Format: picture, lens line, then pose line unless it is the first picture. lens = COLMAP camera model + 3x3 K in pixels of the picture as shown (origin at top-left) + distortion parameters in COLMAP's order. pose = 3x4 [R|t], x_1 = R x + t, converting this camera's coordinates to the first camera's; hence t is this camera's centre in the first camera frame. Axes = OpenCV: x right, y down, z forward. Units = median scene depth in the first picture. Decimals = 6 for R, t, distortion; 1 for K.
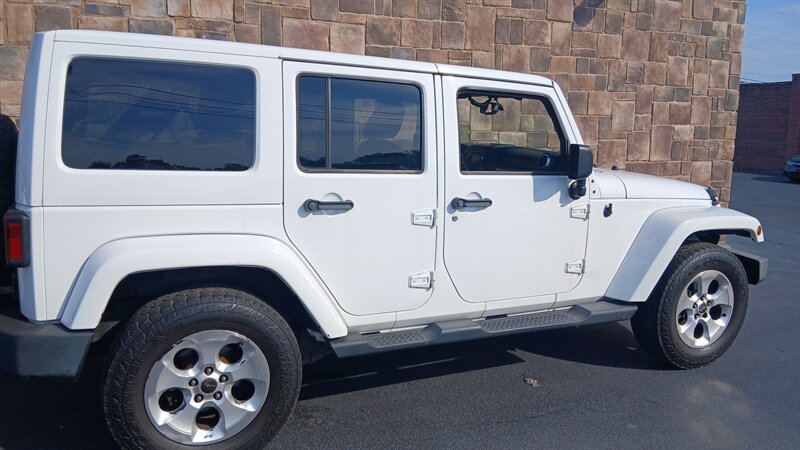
lens RADIAL K [[603.7, 0, 403.6], [0, 603.7, 222.3], [0, 0, 1]] dist [0.109296, -0.194302]
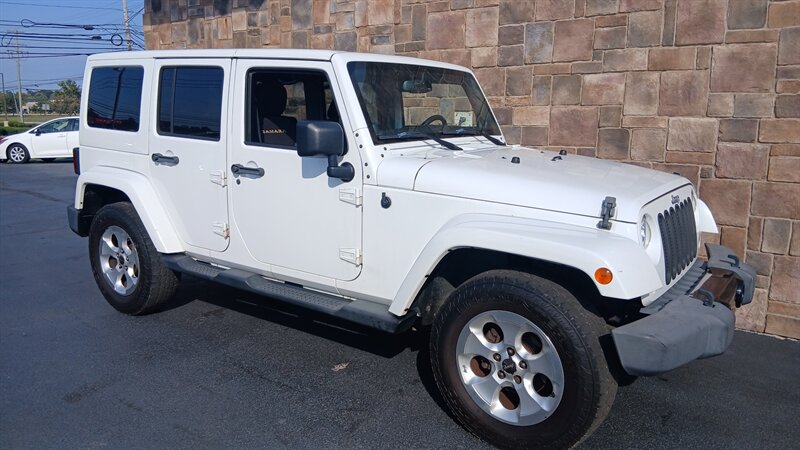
lens RADIAL K [[603.7, 0, 398.0], [0, 603.7, 225.2], [0, 0, 1]] dist [0.109296, -0.194302]
pose [[0.486848, 0.149595, -0.860582, 0.758811], [-0.147169, 0.985189, 0.087999, -0.043637], [0.861000, 0.083809, 0.501653, 0.414457]]
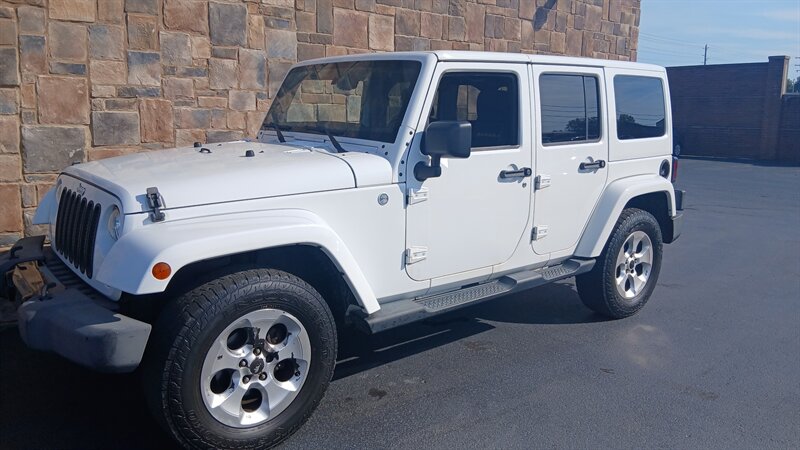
lens RADIAL K [[603.7, 0, 397.7], [0, 603.7, 223.0], [0, 0, 1]] dist [0.109296, -0.194302]
pose [[0.952703, -0.053370, 0.299181, -0.416419], [0.045028, 0.998382, 0.034714, 0.011770], [-0.300549, -0.019601, 0.953565, -0.063302]]
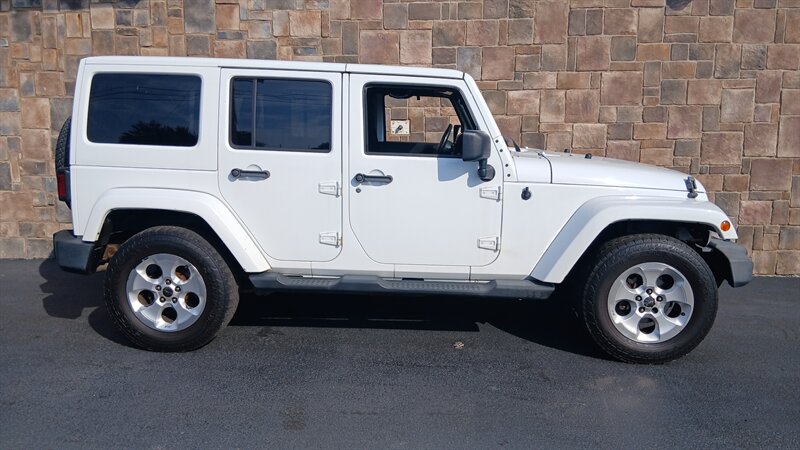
lens RADIAL K [[603.7, 0, 400.8], [0, 603.7, 219.2], [0, 0, 1]] dist [0.109296, -0.194302]
pose [[0.884039, 0.066300, -0.462687, 0.444298], [-0.066815, 0.997648, 0.015296, 0.015934], [0.462613, 0.017392, 0.886390, -0.030258]]
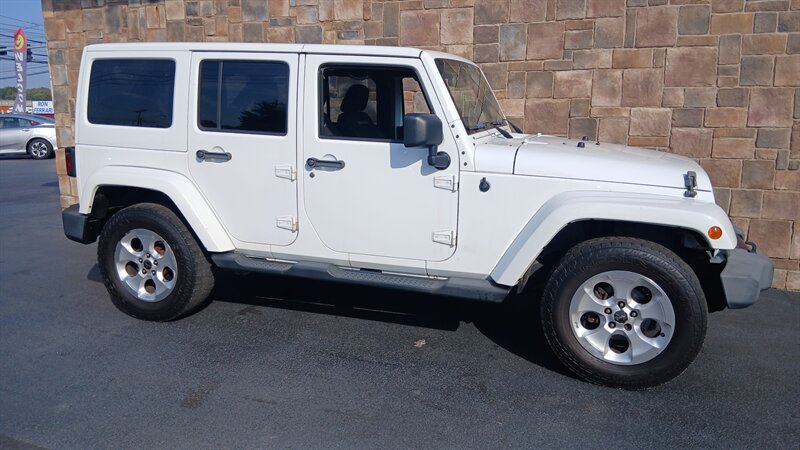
lens RADIAL K [[603.7, 0, 401.0], [0, 603.7, 223.2], [0, 0, 1]] dist [0.109296, -0.194302]
pose [[0.720294, 0.119580, -0.683284, 0.629505], [-0.106120, 0.992430, 0.061815, -0.002916], [0.685504, 0.027986, 0.727531, 0.153407]]
